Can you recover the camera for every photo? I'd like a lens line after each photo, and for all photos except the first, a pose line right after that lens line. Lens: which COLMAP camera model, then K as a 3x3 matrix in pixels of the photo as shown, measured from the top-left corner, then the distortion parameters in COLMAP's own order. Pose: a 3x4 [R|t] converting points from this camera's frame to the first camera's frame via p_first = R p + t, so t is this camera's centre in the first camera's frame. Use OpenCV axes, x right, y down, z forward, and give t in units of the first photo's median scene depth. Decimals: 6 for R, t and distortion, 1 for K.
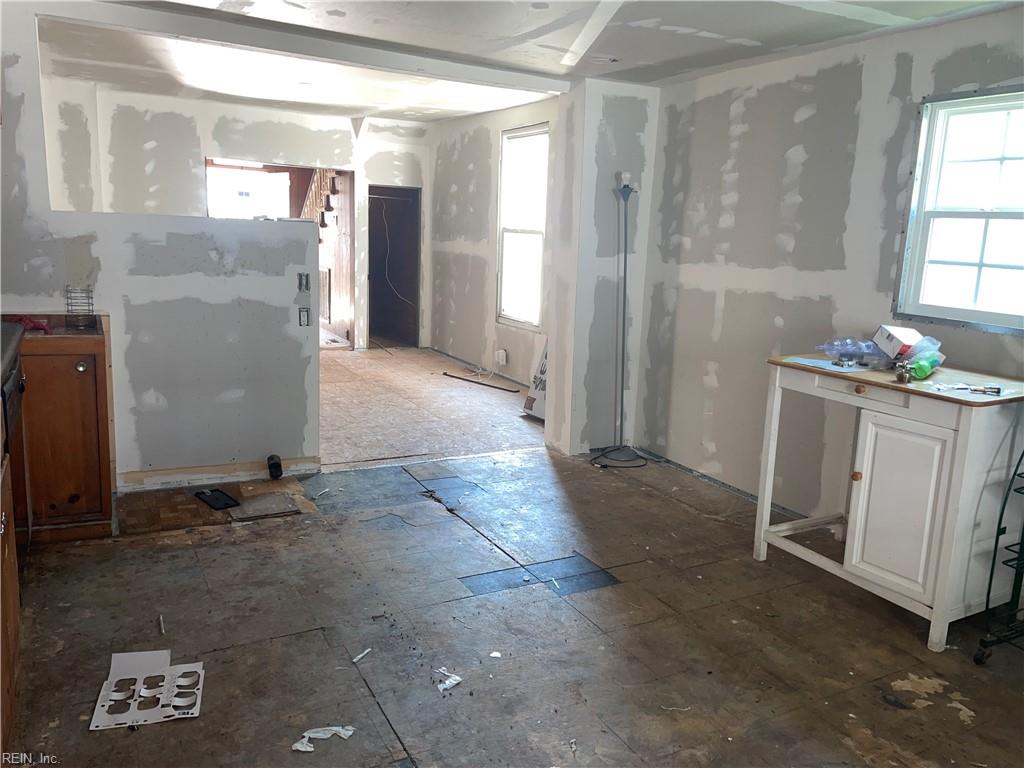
lens RADIAL K [[779.0, 0, 503.2], [0, 779.0, 390.1], [0, 0, 1]] dist [0.079781, -0.104351]
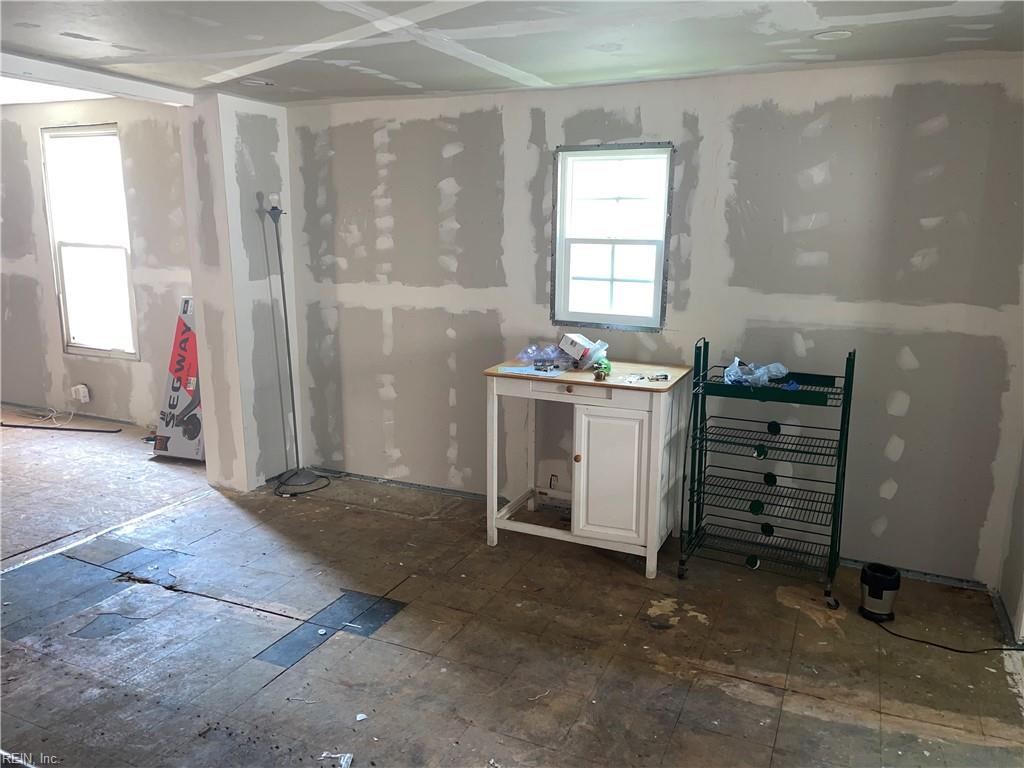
lens RADIAL K [[779.0, 0, 507.0], [0, 779.0, 383.9], [0, 0, 1]] dist [0.079781, -0.104351]
pose [[0.787990, -0.148766, 0.597444, -0.215578], [0.139354, 0.988282, 0.062287, -0.060130], [-0.599710, 0.034175, 0.799488, 0.050191]]
